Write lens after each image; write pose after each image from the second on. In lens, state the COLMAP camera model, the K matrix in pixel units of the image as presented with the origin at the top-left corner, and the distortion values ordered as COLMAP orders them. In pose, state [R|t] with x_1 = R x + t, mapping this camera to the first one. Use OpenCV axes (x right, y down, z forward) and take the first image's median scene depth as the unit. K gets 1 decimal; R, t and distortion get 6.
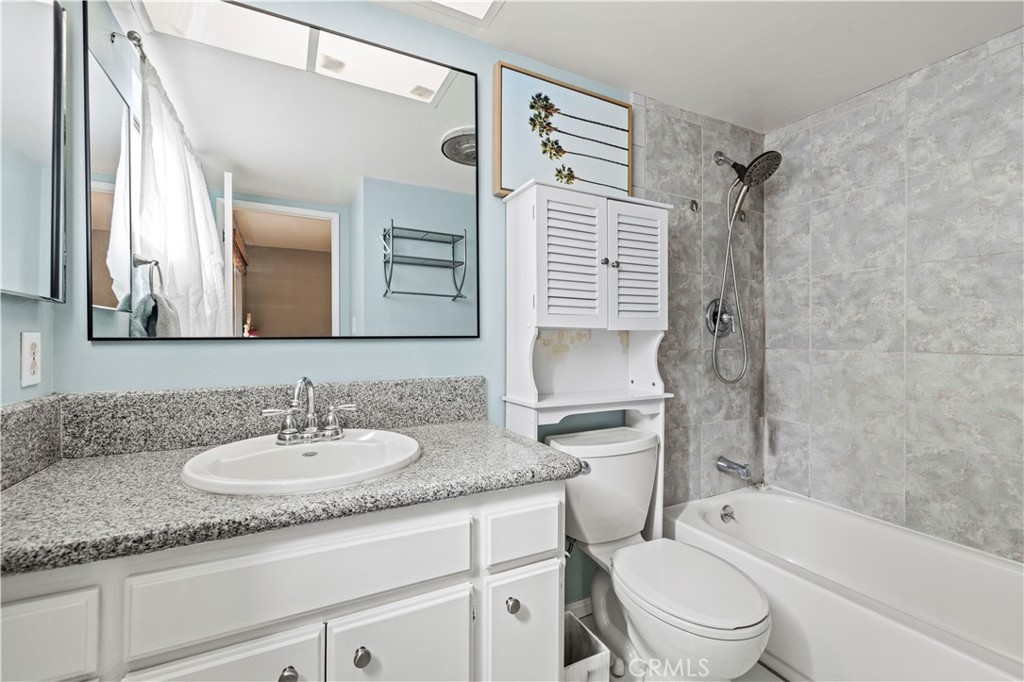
lens RADIAL K [[430.2, 0, 508.6], [0, 430.2, 337.4], [0, 0, 1]] dist [0.002532, -0.000015]
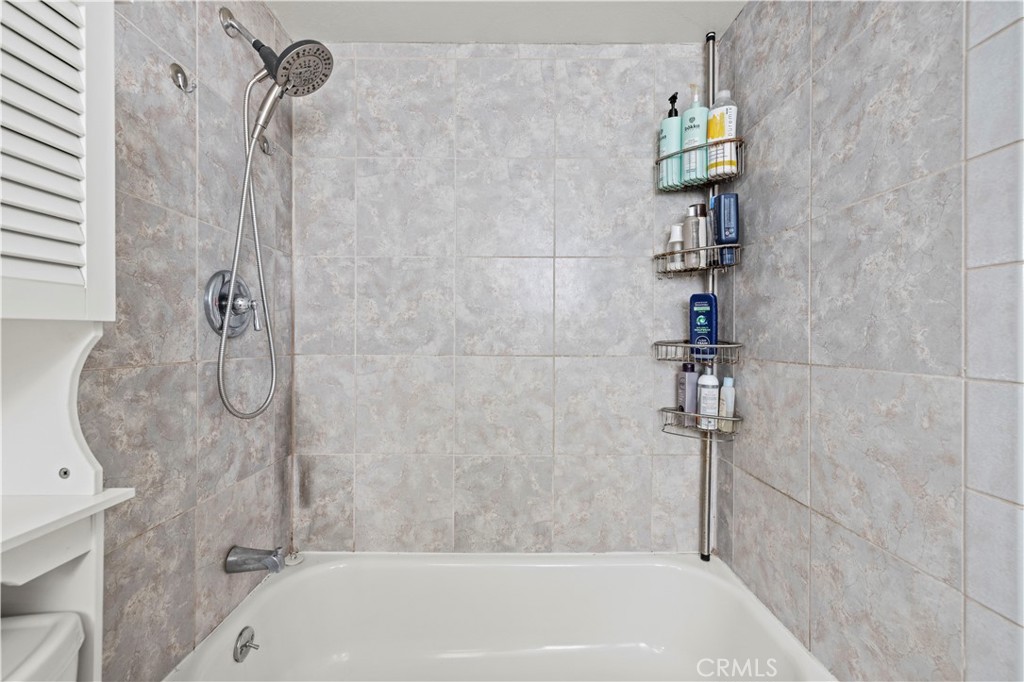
lens RADIAL K [[430.2, 0, 508.6], [0, 430.2, 337.4], [0, 0, 1]] dist [0.002532, -0.000015]
pose [[0.455417, -0.001591, 0.890277, 0.161056], [-0.002226, 0.999993, 0.002926, -0.004838], [-0.890275, -0.003314, 0.455411, 0.438921]]
